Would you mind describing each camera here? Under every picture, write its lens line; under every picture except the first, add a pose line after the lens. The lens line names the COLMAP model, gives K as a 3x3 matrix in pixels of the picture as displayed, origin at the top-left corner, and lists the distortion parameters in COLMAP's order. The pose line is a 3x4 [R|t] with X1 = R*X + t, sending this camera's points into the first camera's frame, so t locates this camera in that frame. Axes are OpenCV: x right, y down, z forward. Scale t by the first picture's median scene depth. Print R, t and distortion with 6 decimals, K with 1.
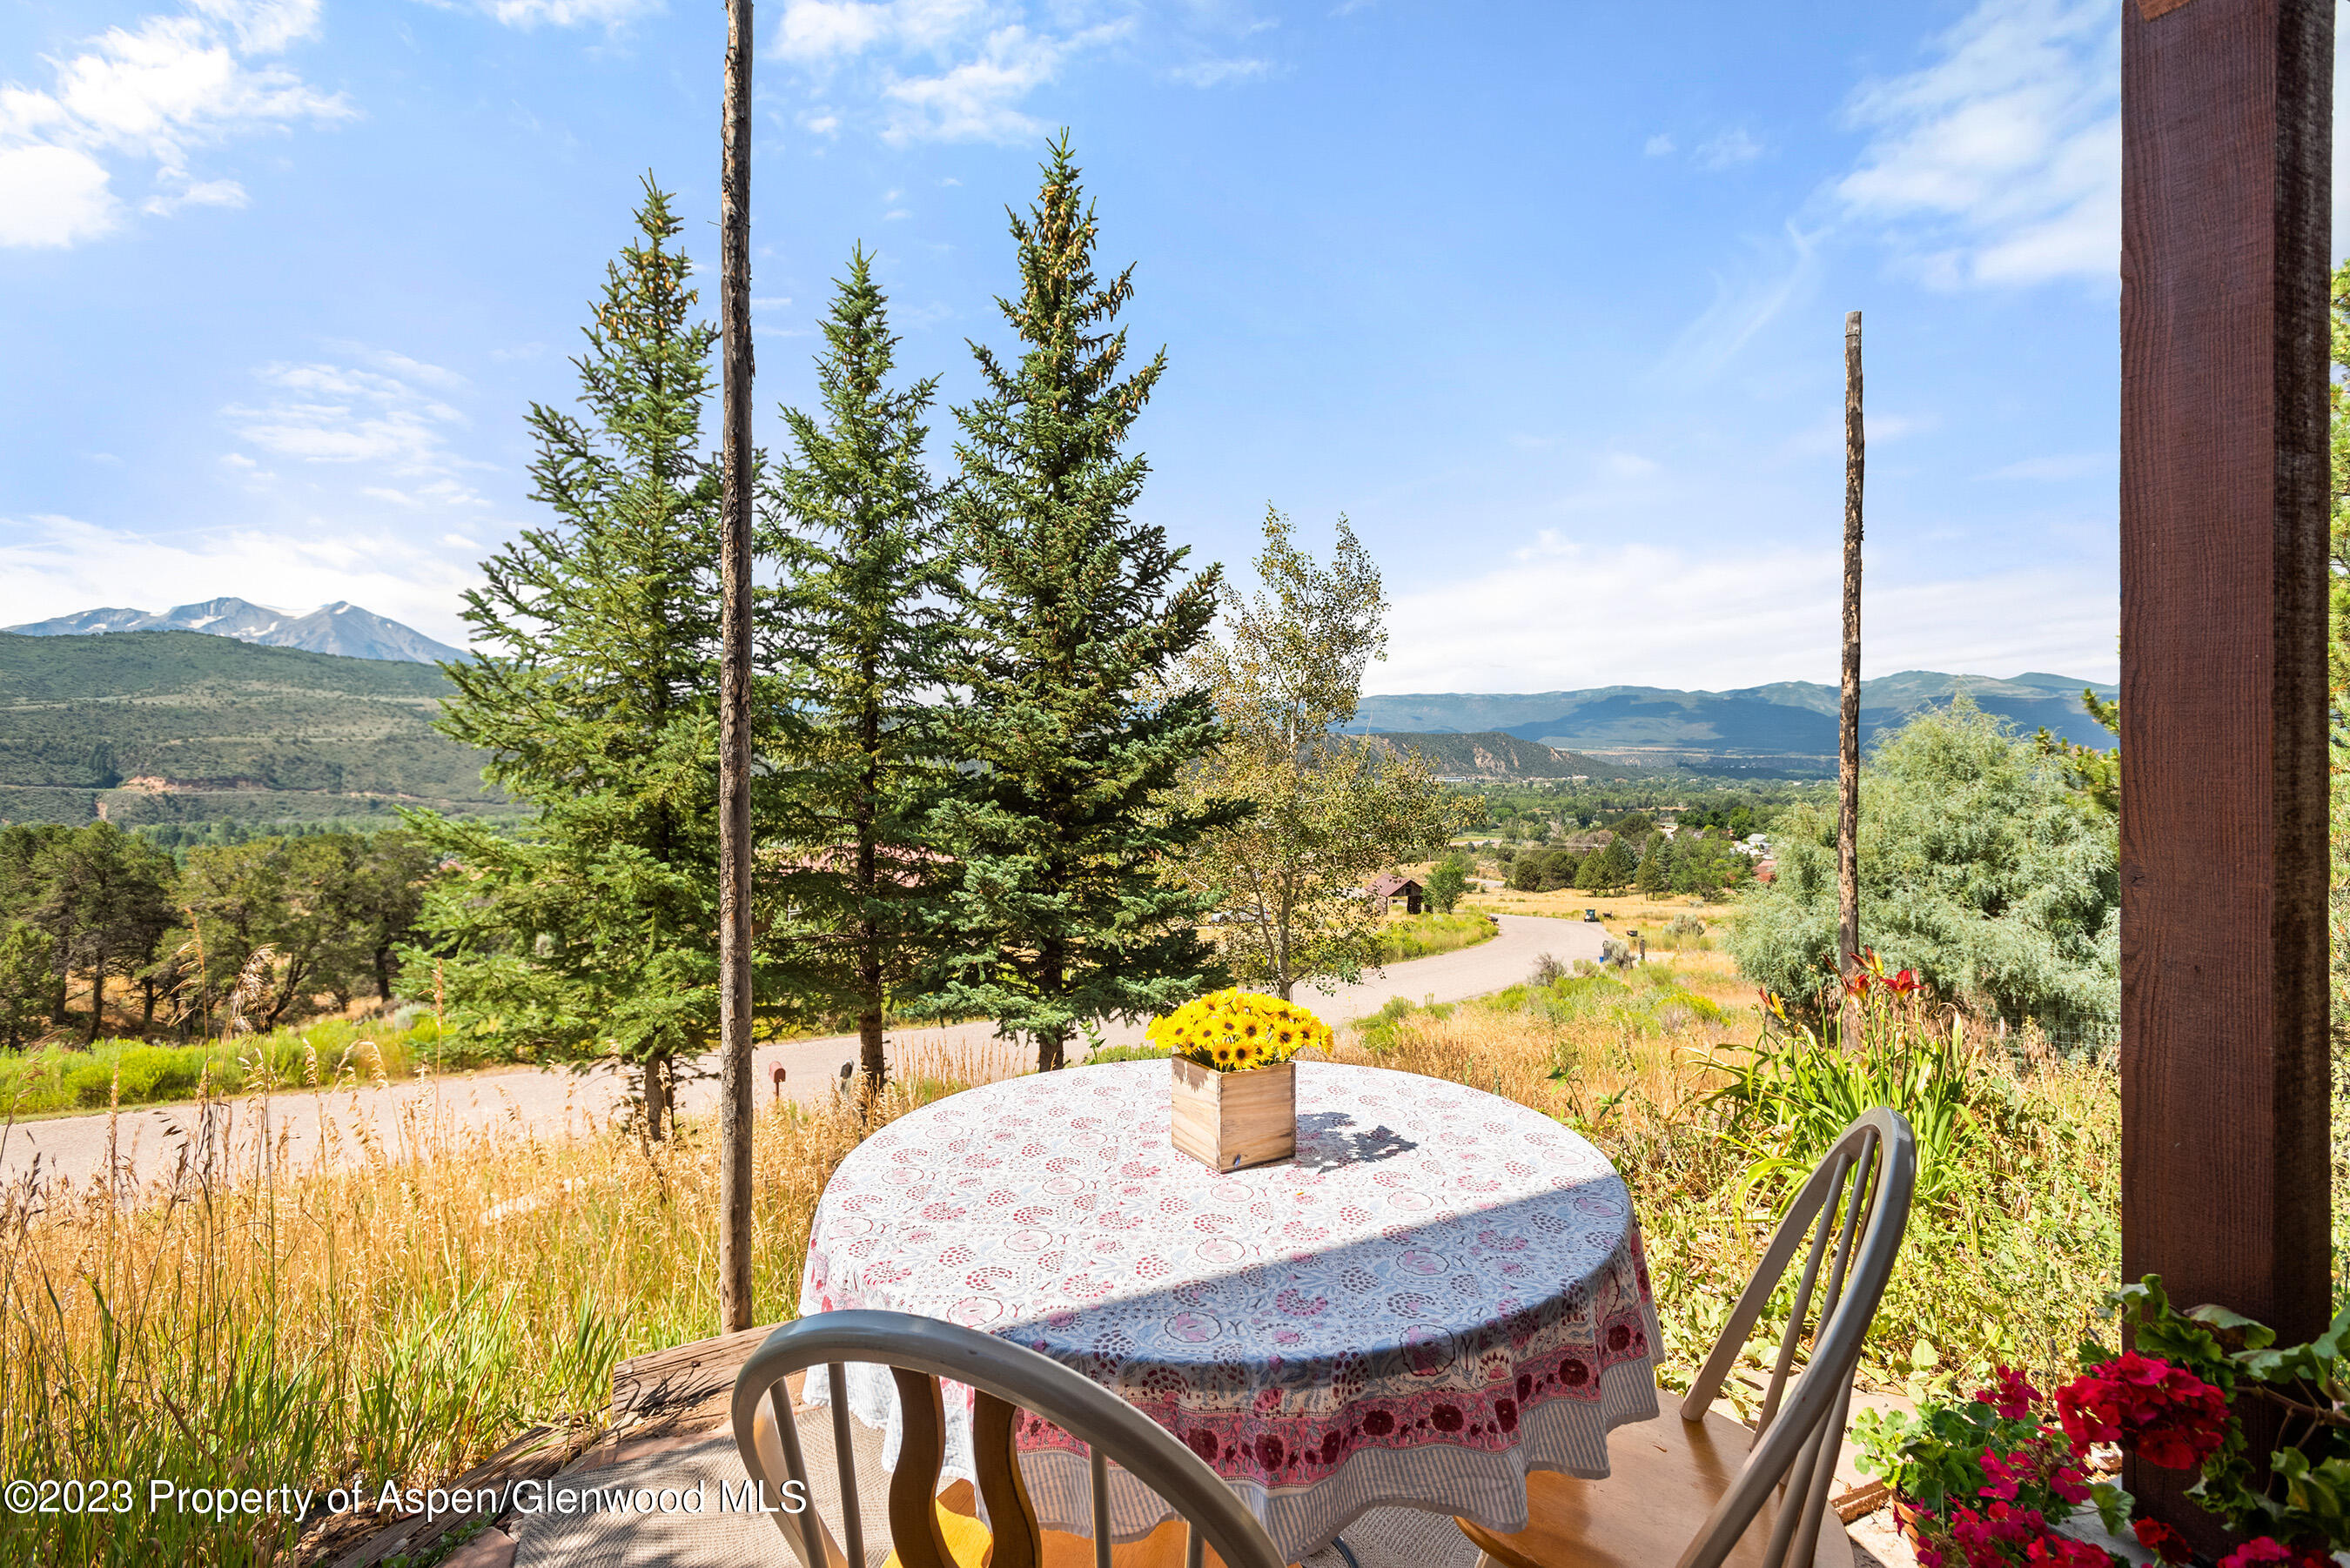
lens RADIAL K [[1105.1, 0, 1160.9], [0, 1105.1, 767.0], [0, 0, 1]] dist [-0.001836, -0.000421]
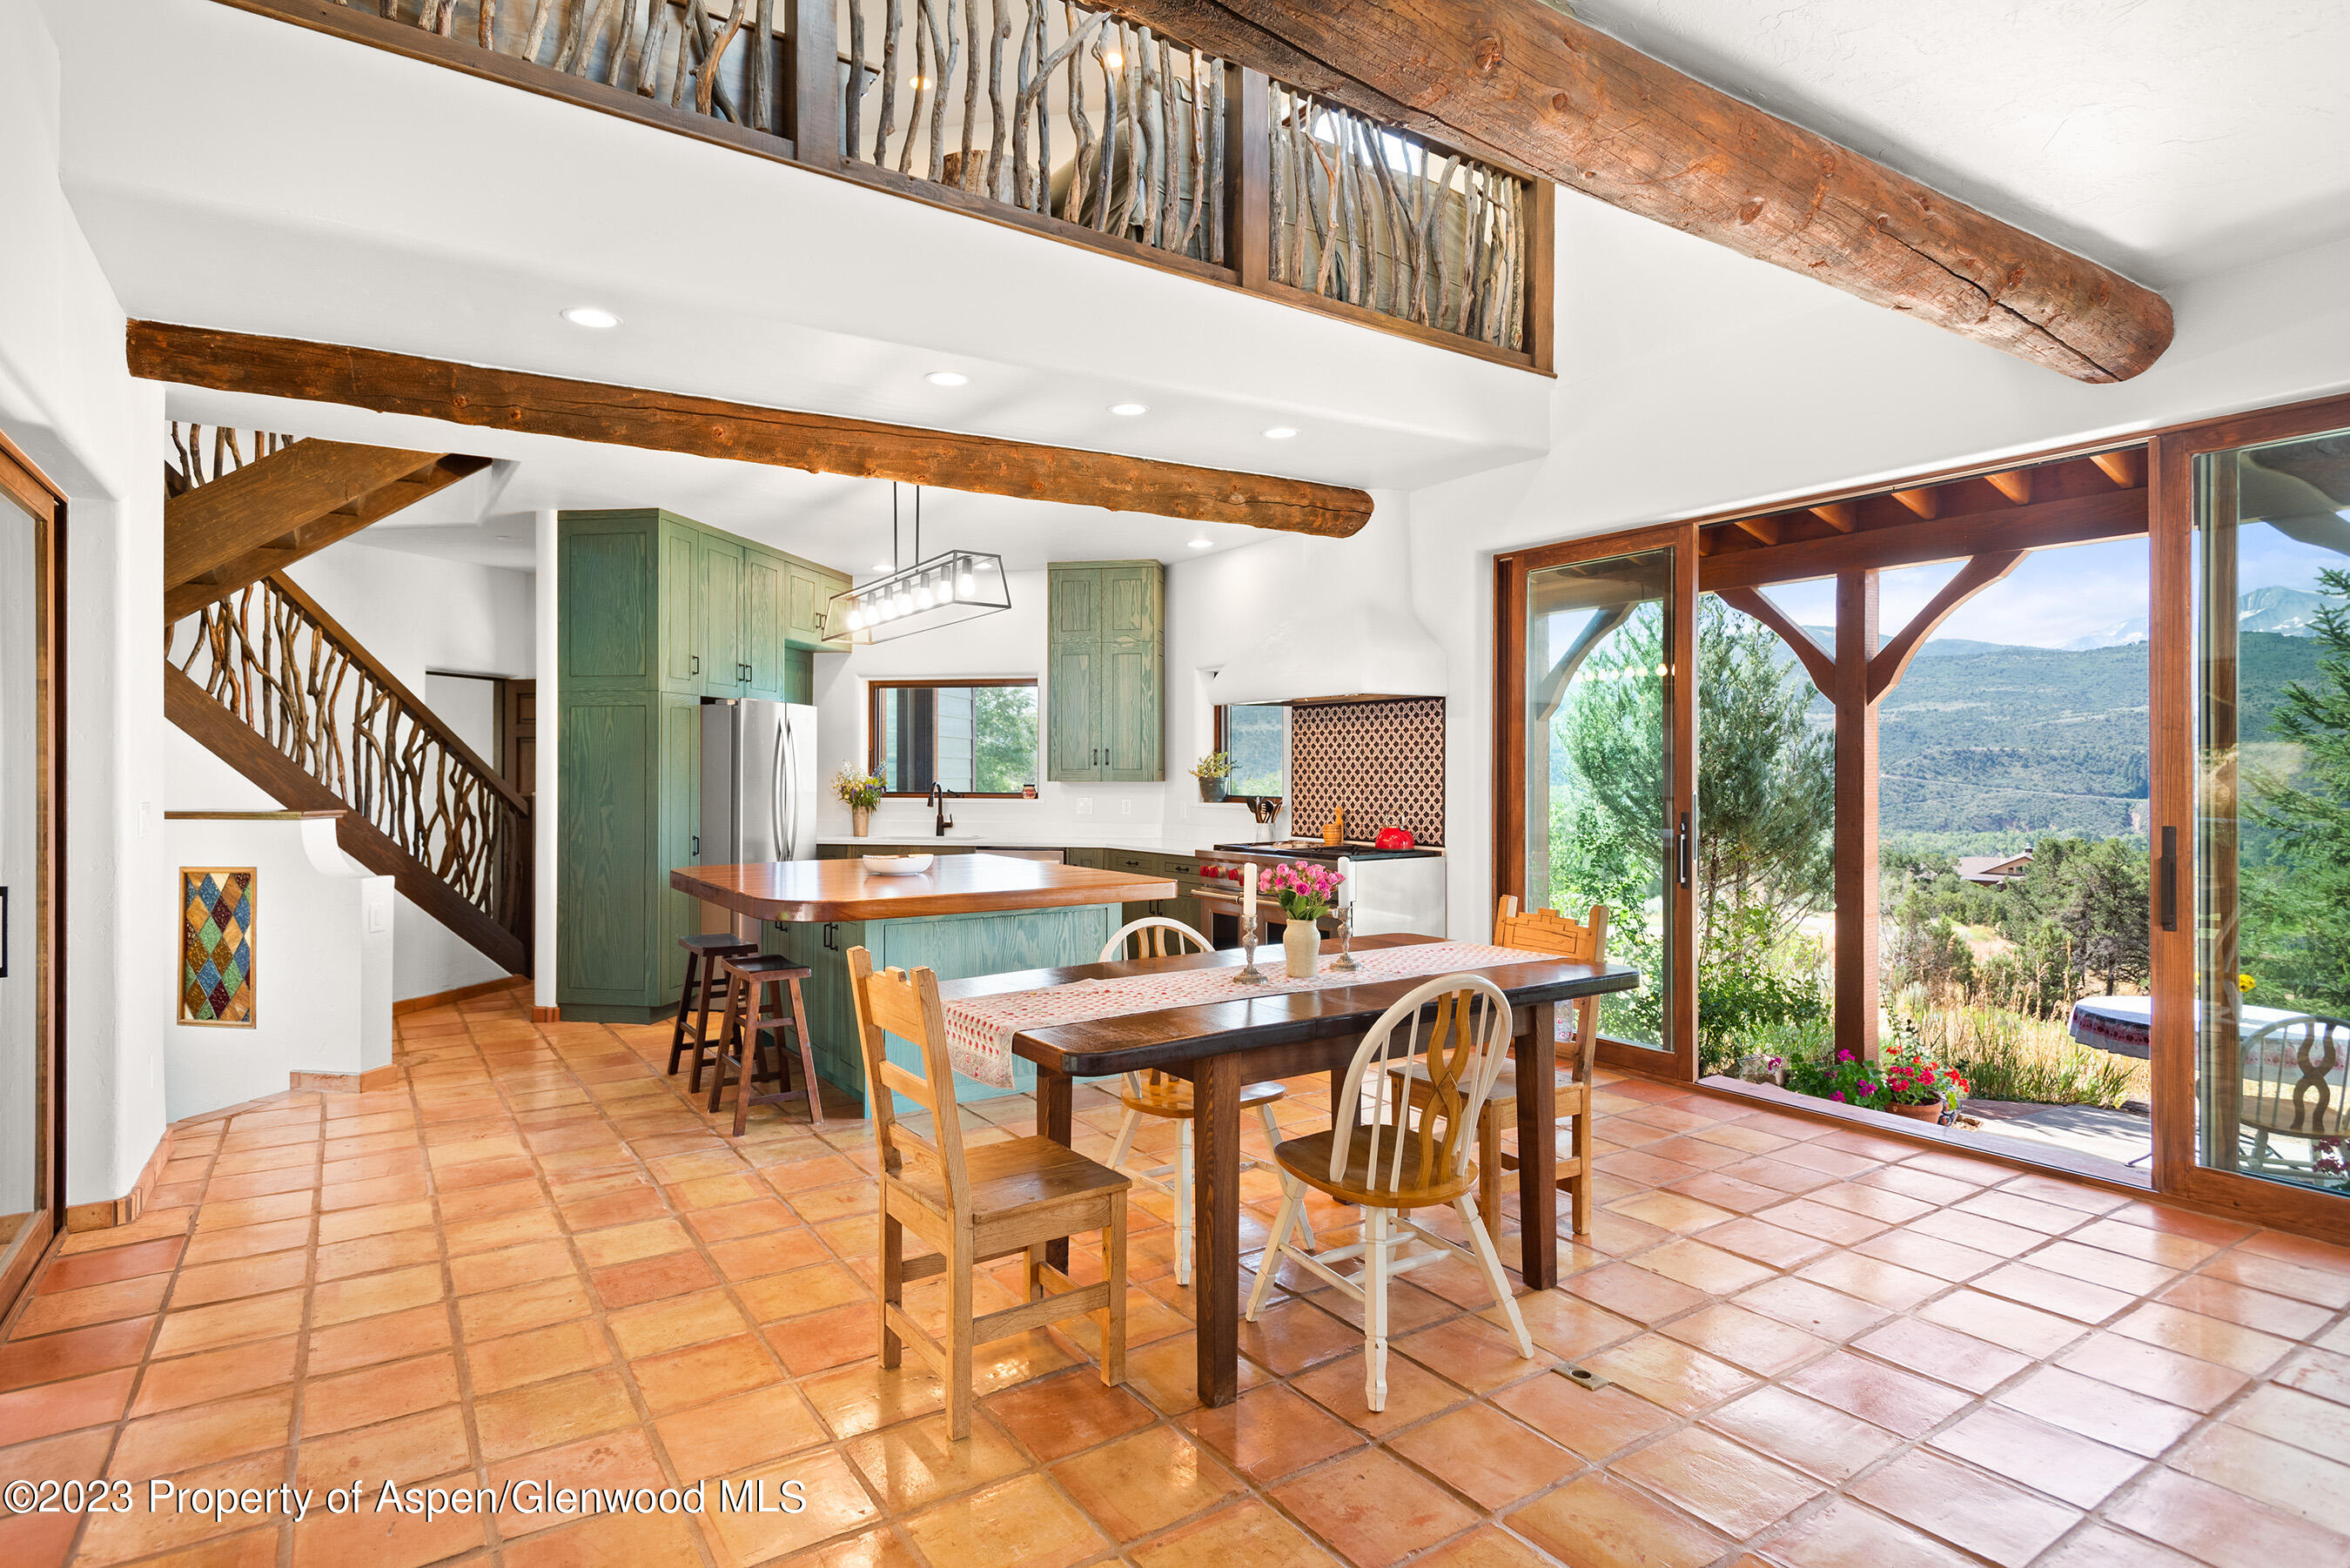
lens RADIAL K [[1250.0, 0, 1178.9], [0, 1250.0, 776.8], [0, 0, 1]] dist [-0.002295, -0.000007]
pose [[0.149111, 0.011642, -0.988752, 0.128759], [-0.010885, 0.999889, 0.010132, -0.013981], [0.988761, 0.009252, 0.149221, -0.106293]]
